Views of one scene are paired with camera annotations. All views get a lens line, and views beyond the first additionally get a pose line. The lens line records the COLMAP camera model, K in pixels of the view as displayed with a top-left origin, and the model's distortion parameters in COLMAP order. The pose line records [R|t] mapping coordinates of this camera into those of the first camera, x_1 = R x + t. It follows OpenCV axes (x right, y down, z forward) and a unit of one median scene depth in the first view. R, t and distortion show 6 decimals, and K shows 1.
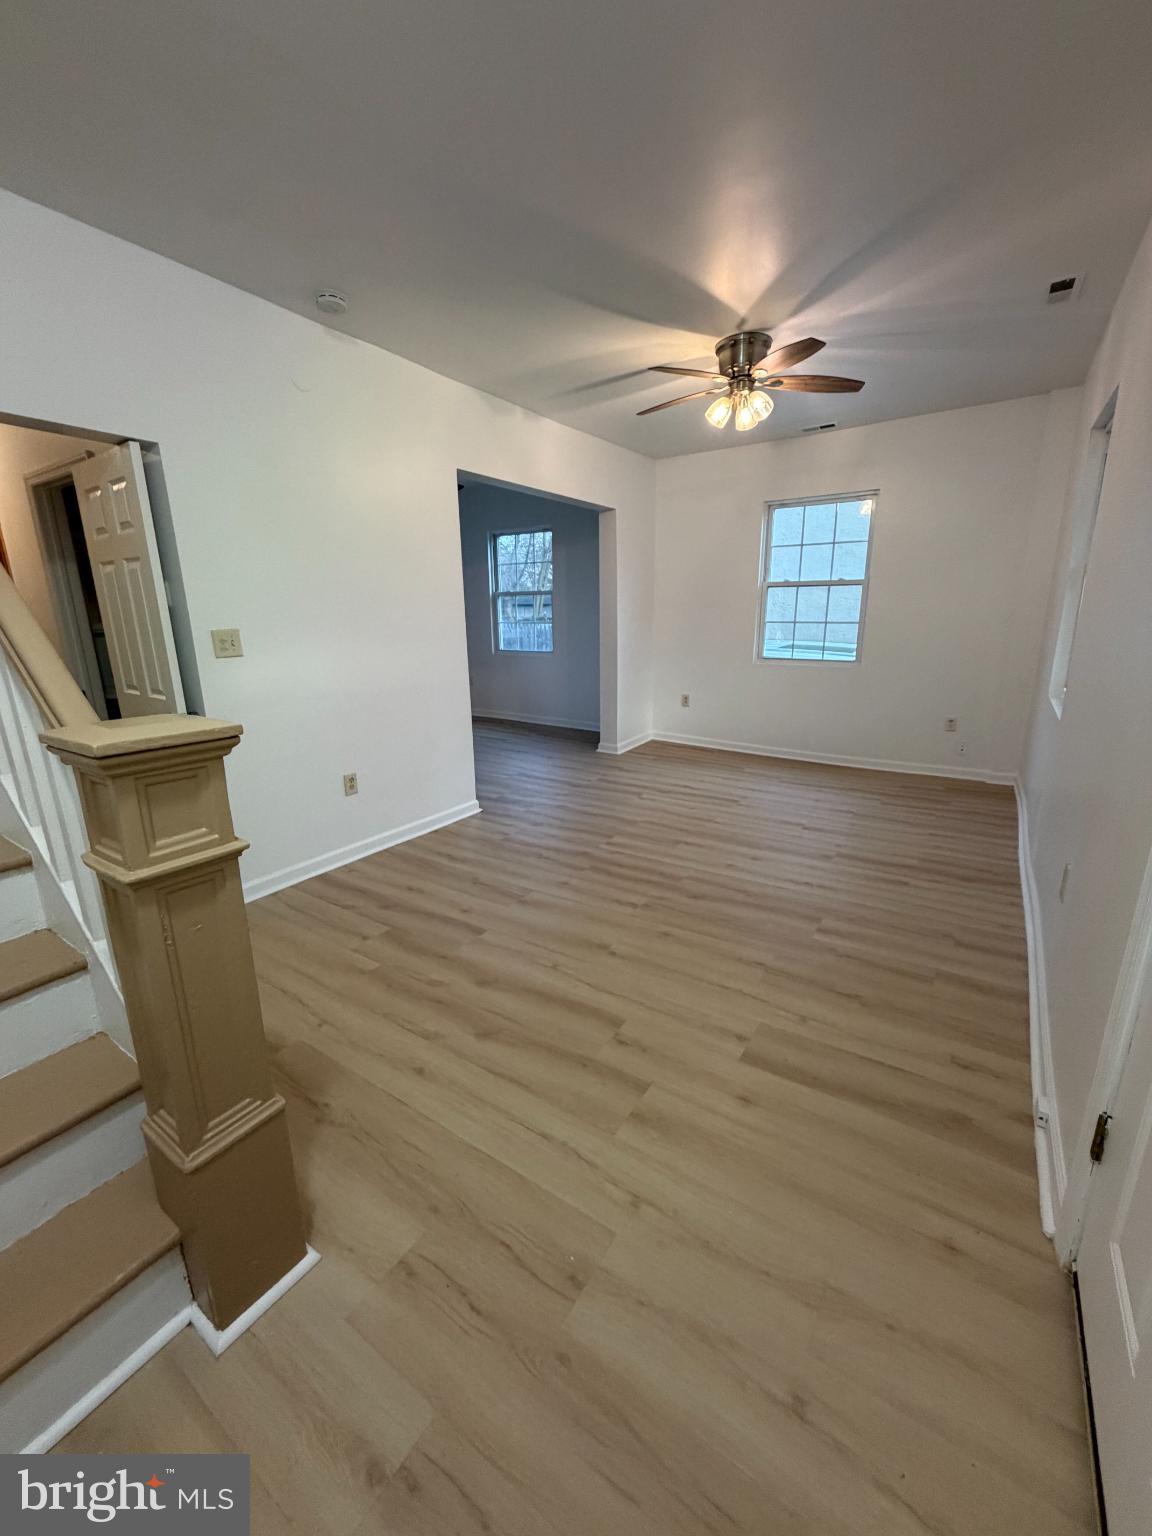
lens RADIAL K [[612.4, 0, 574.9], [0, 612.4, 763.8], [0, 0, 1]] dist [-0.000701, -0.000137]
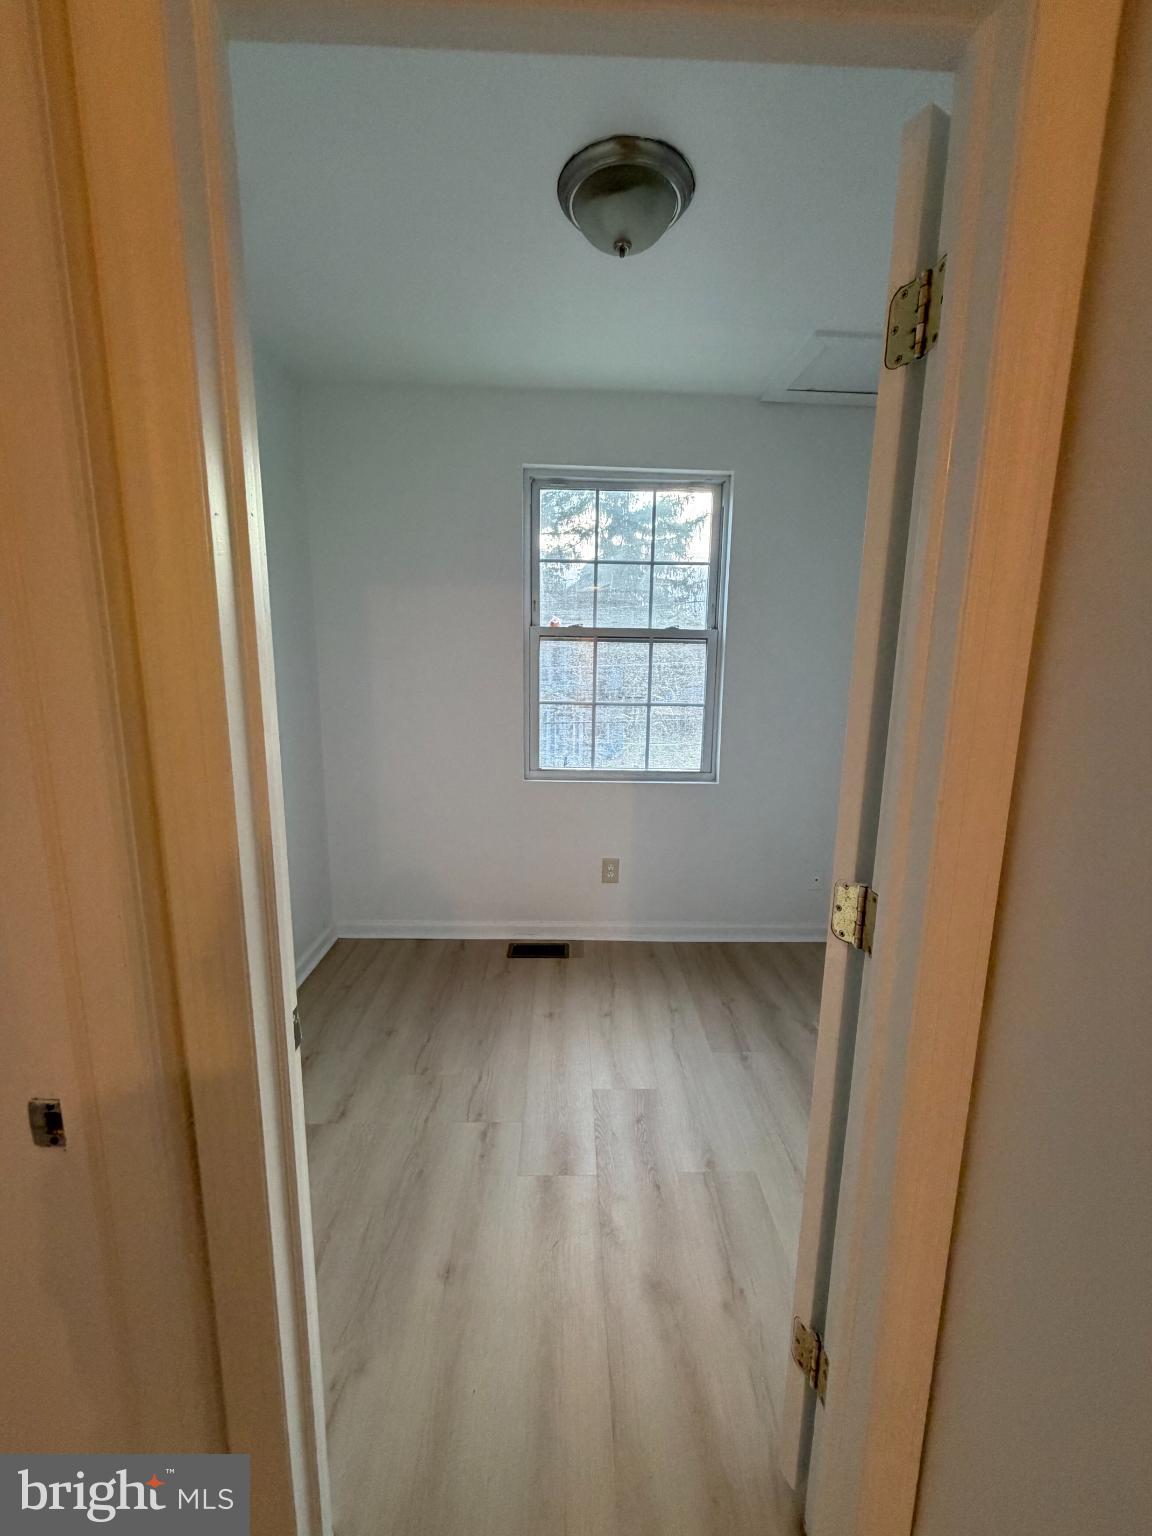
lens RADIAL K [[612.4, 0, 574.9], [0, 612.4, 763.8], [0, 0, 1]] dist [-0.000701, -0.000137]
pose [[0.819364, -0.071469, 0.568801, 0.081404], [0.114424, 0.992622, -0.040109, -0.327615], [-0.561738, 0.097948, 0.821496, 1.177600]]
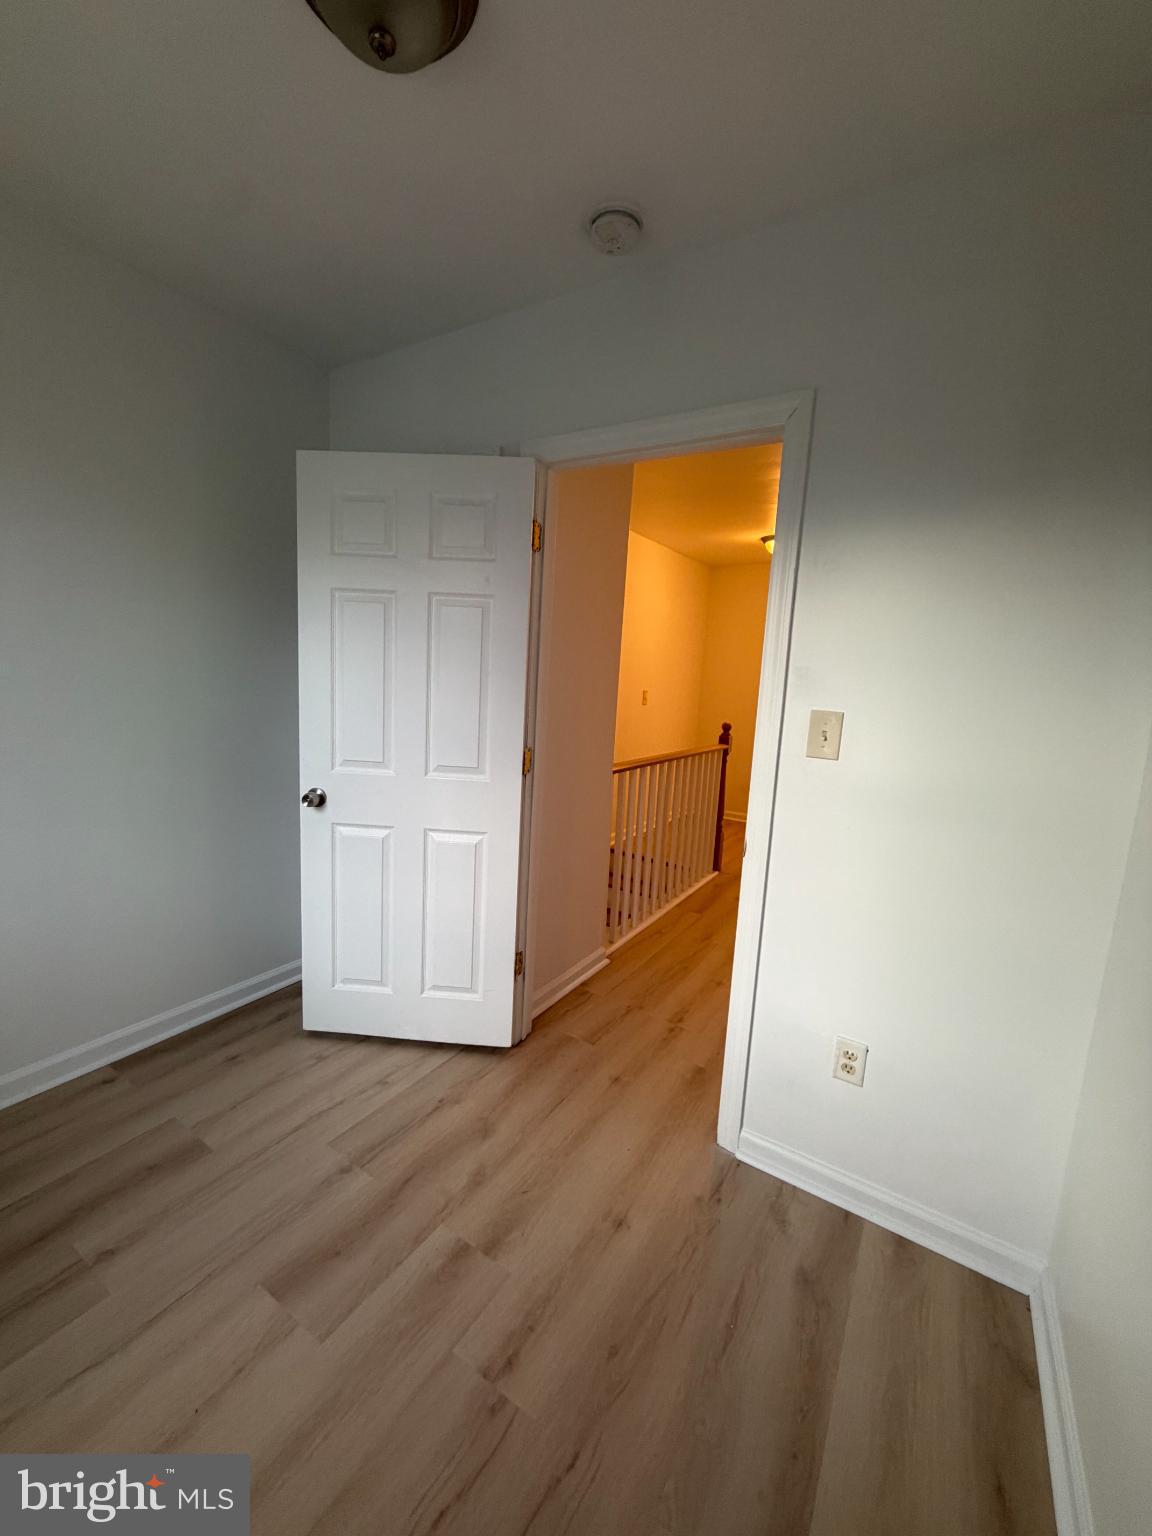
lens RADIAL K [[603.7, 0, 576.0], [0, 603.7, 768.0], [0, 0, 1]] dist [0.000228, 0.000059]
pose [[-0.998472, -0.034368, -0.043270, 0.336521], [-0.048336, 0.922681, 0.382523, -0.532504], [0.026778, 0.384030, -0.922932, 2.059230]]
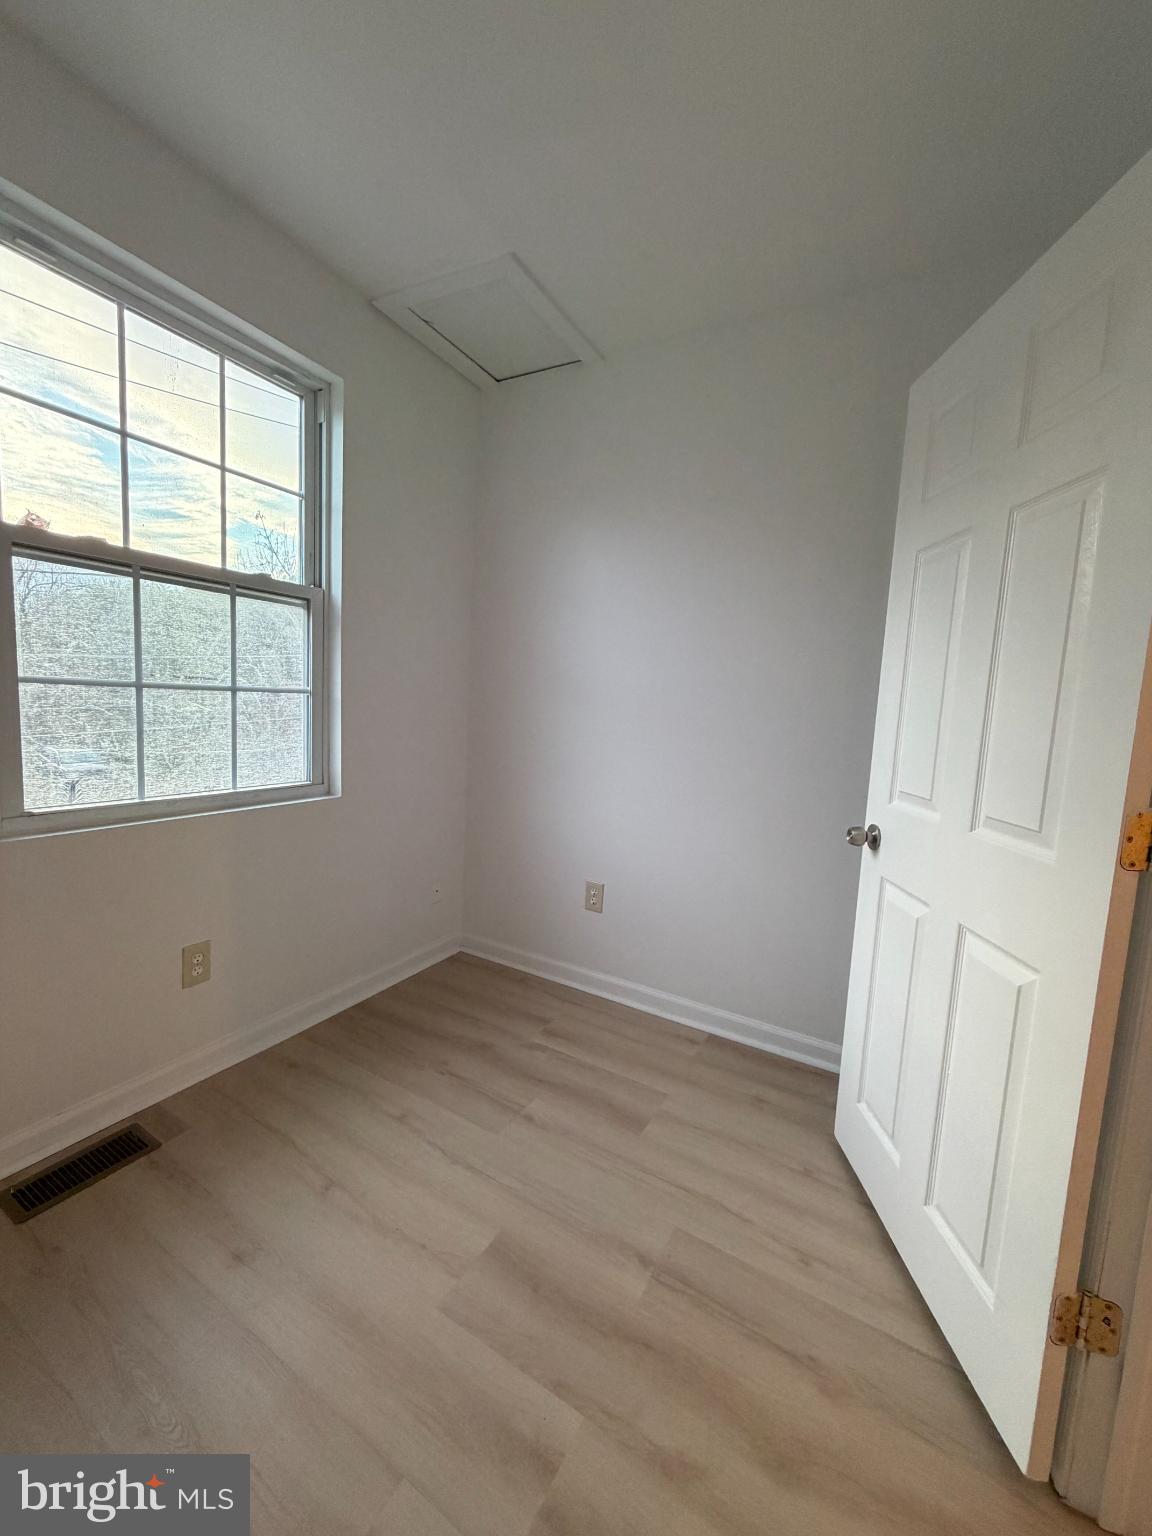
lens RADIAL K [[610.0, 0, 575.5], [0, 610.0, 763.4], [0, 0, 1]] dist [-0.001670, 0.000504]
pose [[-0.072683, -0.096214, 0.992703, 0.084213], [0.193344, 0.975095, 0.108664, -0.377441], [-0.978435, 0.199832, -0.052270, 1.655847]]
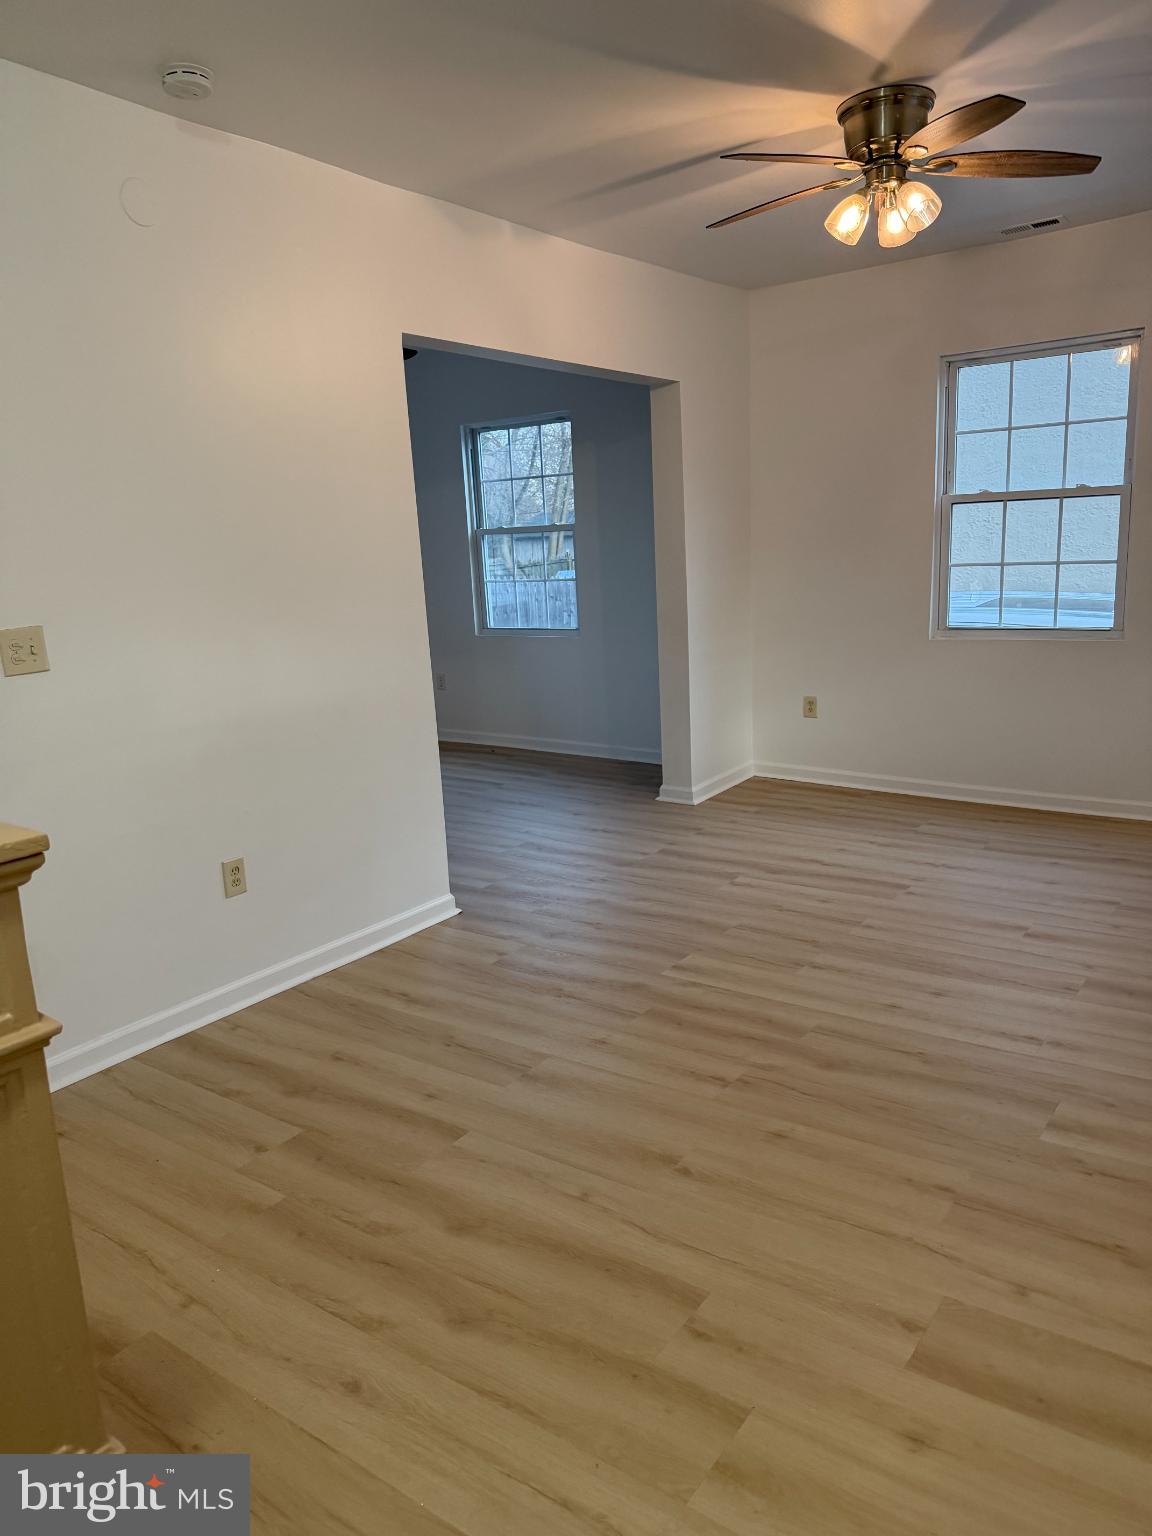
lens RADIAL K [[1069.0, 0, 579.9], [0, 1069.0, 777.0], [0, 0, 1]] dist [0.103848, -0.156233]
pose [[0.998642, -0.027525, -0.044225, 0.016215], [0.026176, 0.999183, -0.030799, -0.027800], [0.045036, 0.029599, 0.998547, -0.027396]]
